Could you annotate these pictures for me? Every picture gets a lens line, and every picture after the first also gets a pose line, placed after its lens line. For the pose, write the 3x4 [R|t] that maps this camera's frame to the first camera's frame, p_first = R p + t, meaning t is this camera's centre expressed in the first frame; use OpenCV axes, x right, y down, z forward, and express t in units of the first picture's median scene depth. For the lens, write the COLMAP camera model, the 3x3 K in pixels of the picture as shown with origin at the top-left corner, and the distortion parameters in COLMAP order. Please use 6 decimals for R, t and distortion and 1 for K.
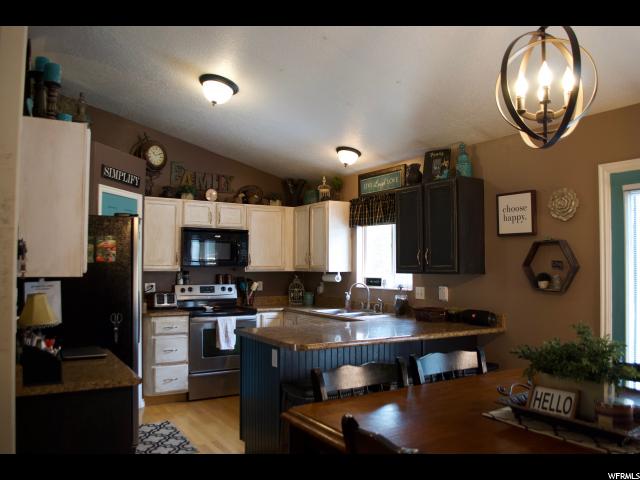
lens RADIAL K [[508.3, 0, 317.0], [0, 508.3, 247.5], [0, 0, 1]] dist [-0.083986, 0.002434]
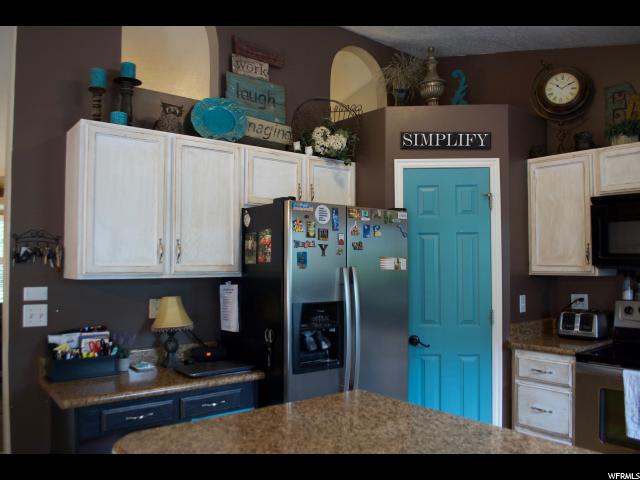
lens RADIAL K [[508.3, 0, 317.0], [0, 508.3, 247.5], [0, 0, 1]] dist [-0.083986, 0.002434]
pose [[0.111756, -0.034815, -0.993126, 0.234329], [0.037307, 0.998829, -0.030817, 0.019657], [0.993035, -0.033606, 0.112924, 0.600717]]
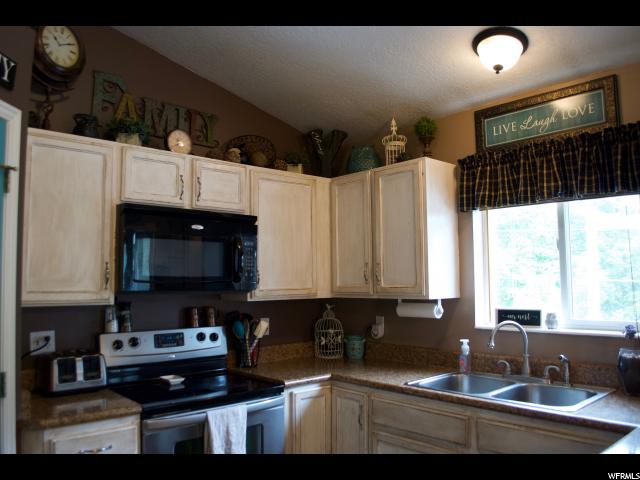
lens RADIAL K [[508.3, 0, 317.0], [0, 508.3, 247.5], [0, 0, 1]] dist [-0.083986, 0.002434]
pose [[0.985848, -0.001627, 0.167633, -0.162702], [0.007265, 0.999428, -0.033024, 0.012654], [-0.167483, 0.033774, 0.985296, 0.518023]]
